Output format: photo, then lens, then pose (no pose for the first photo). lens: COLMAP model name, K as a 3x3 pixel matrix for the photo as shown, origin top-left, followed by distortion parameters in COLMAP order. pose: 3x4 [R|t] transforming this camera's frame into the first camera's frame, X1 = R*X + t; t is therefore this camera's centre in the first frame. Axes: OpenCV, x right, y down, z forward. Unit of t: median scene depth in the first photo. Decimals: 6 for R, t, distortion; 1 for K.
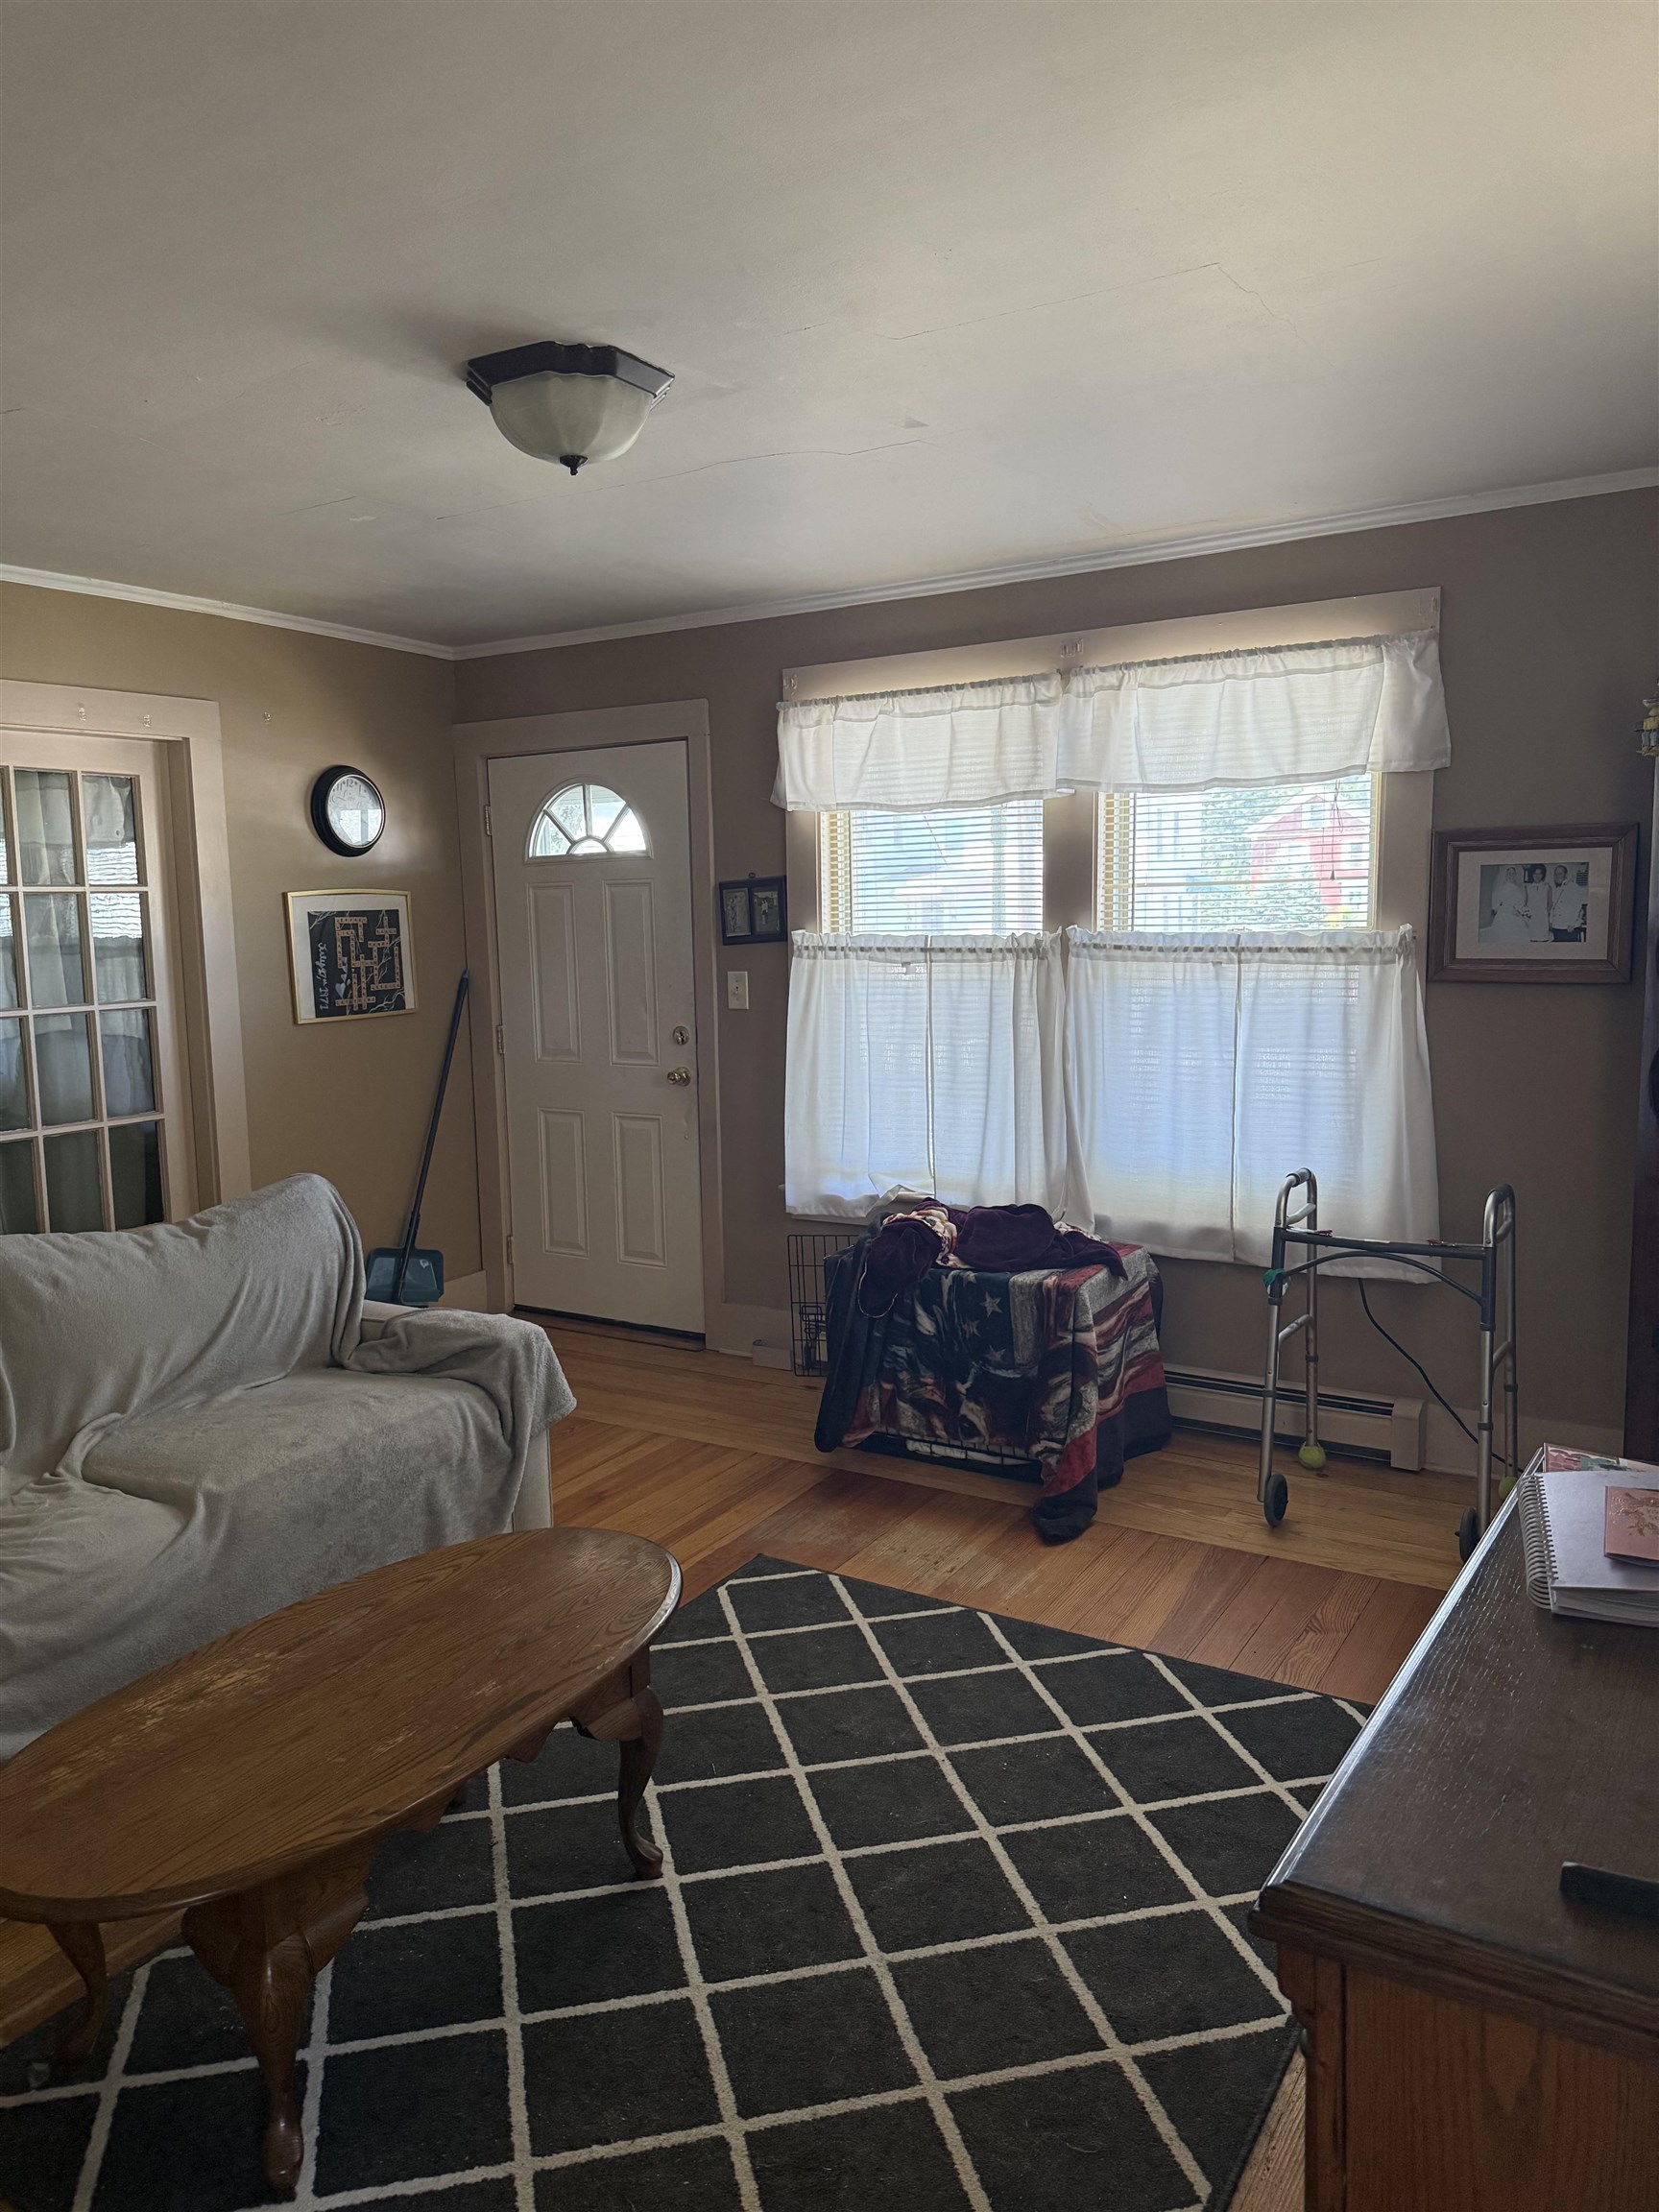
lens RADIAL K [[1523.3, 0, 829.5], [0, 1523.3, 1106.0], [0, 0, 1]] dist [0.075455, -0.093251]
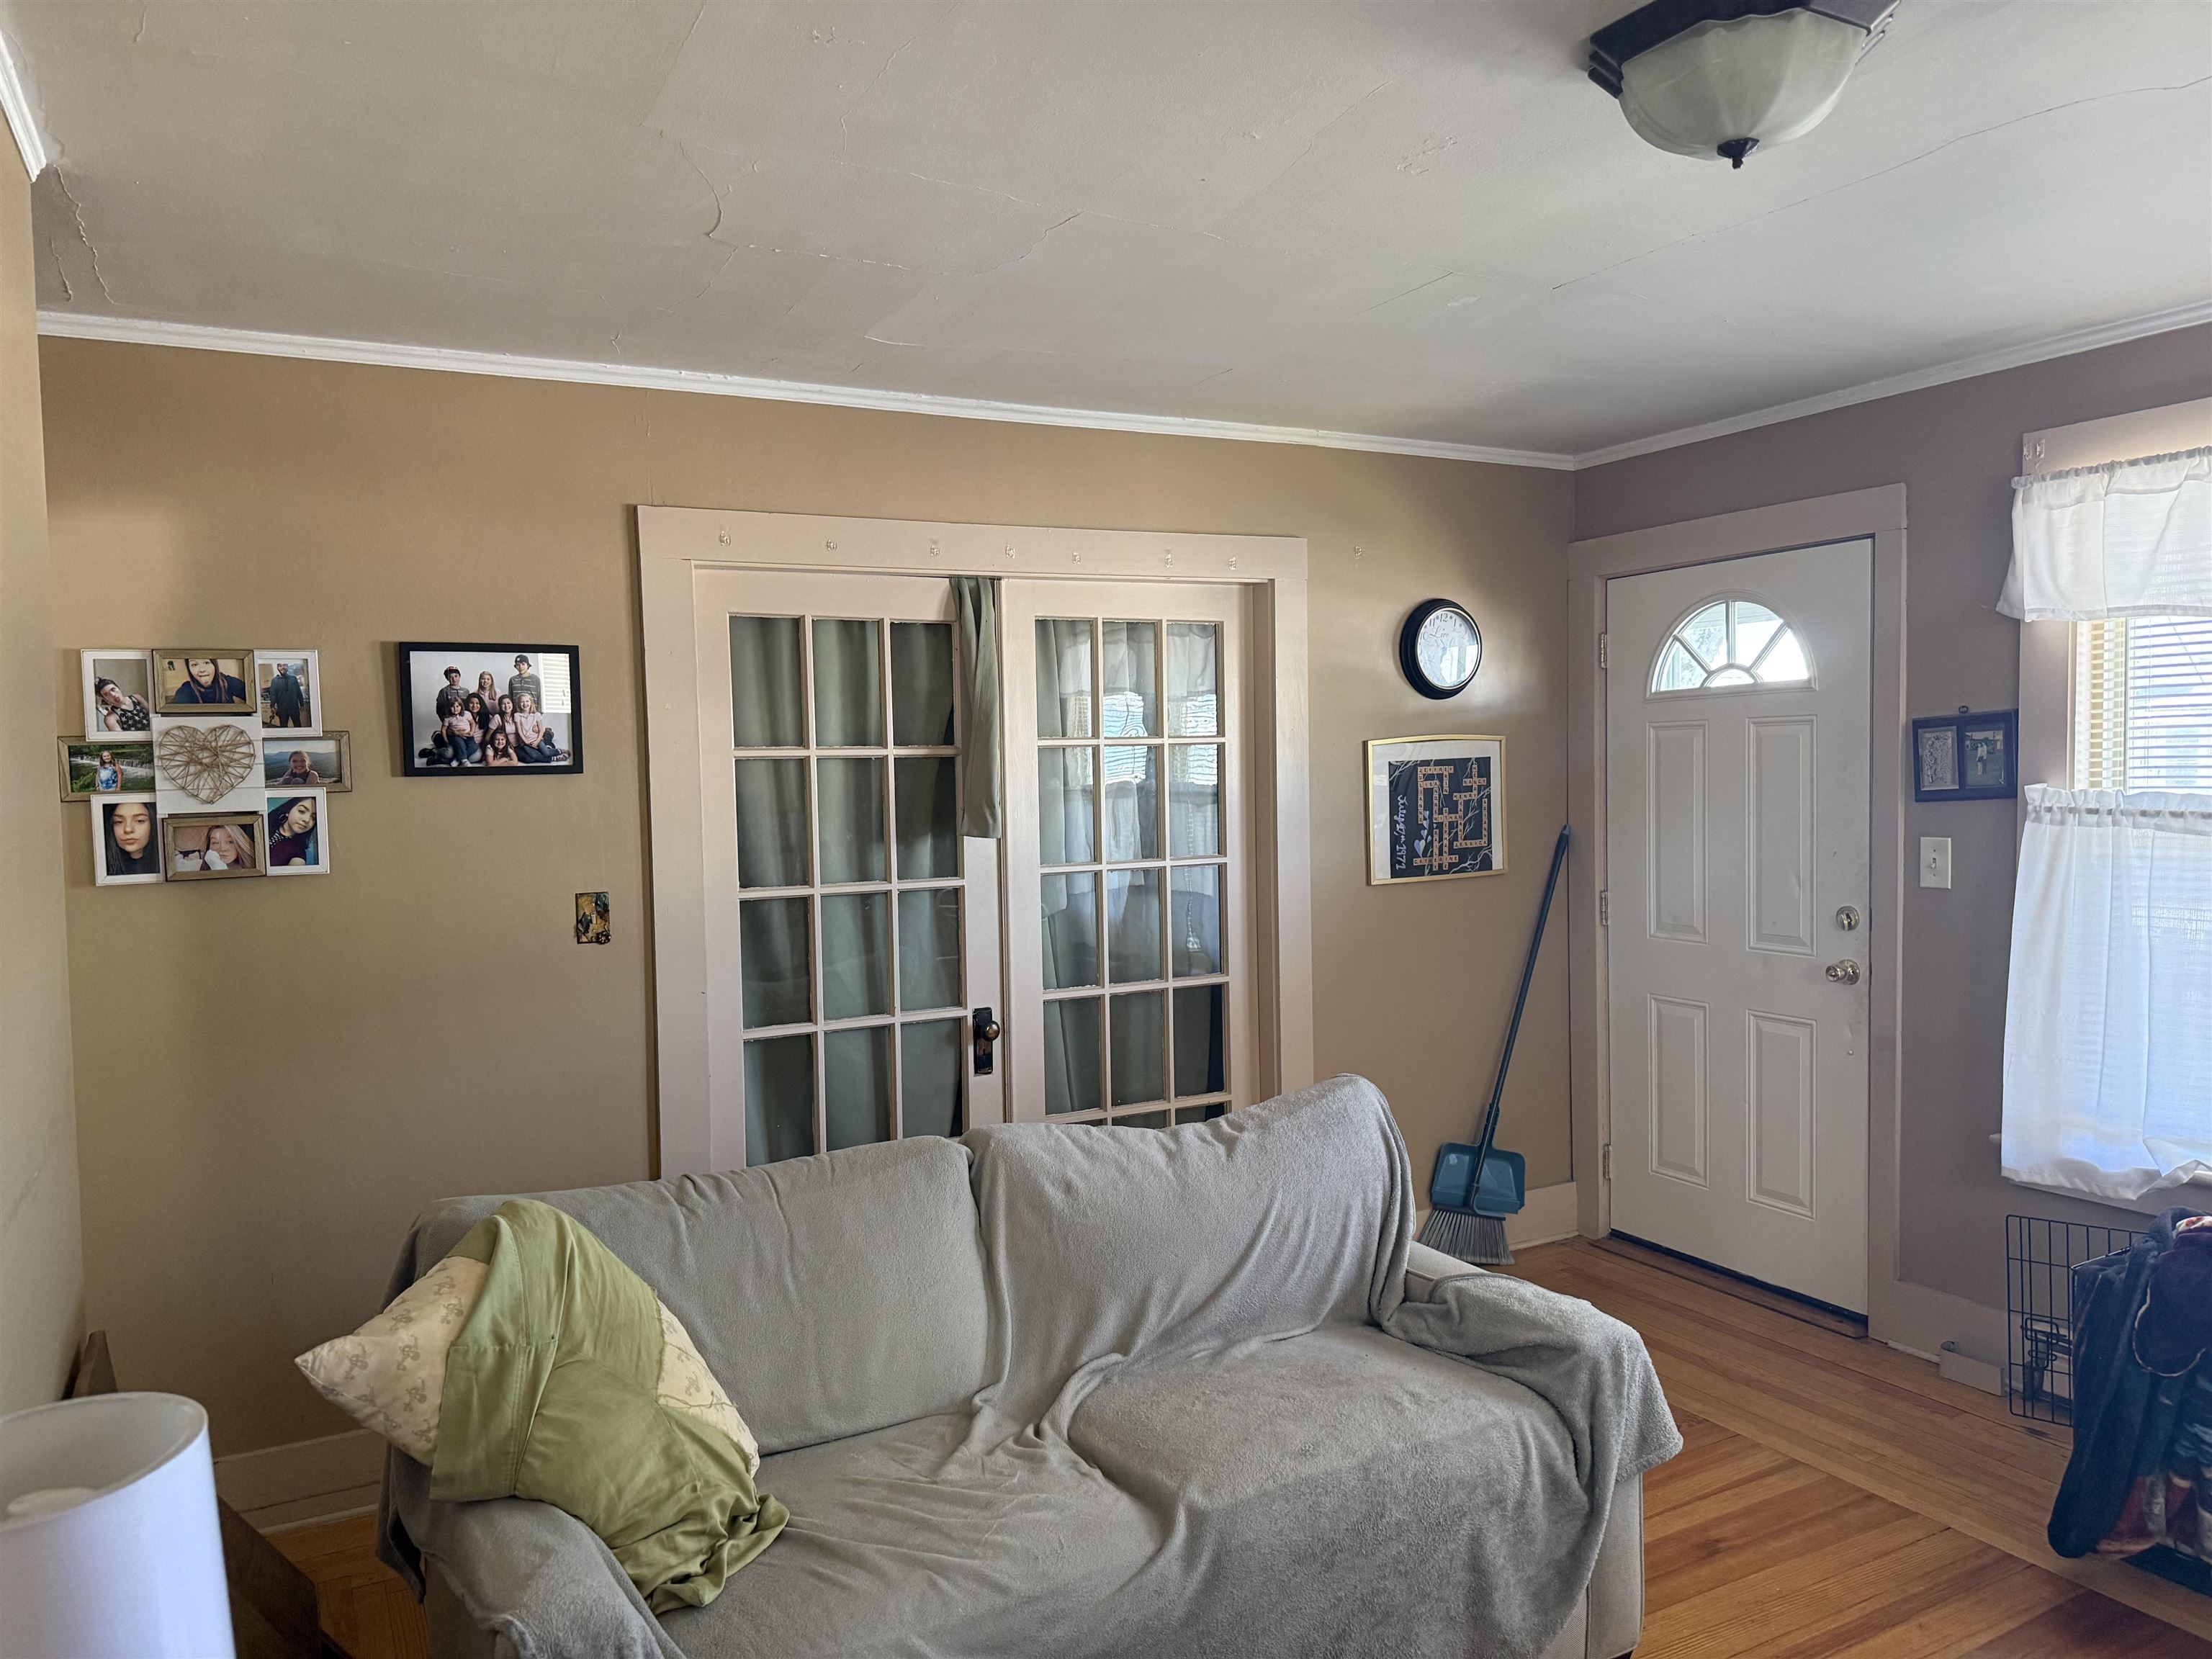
lens RADIAL K [[1523.3, 0, 1106.0], [0, 1523.3, 829.5], [0, 0, 1]] dist [0.075455, -0.093251]
pose [[0.859984, 0.026473, -0.509635, -0.029732], [-0.061682, 0.996724, -0.052310, -0.033253], [0.506580, 0.076421, 0.858799, 0.174082]]
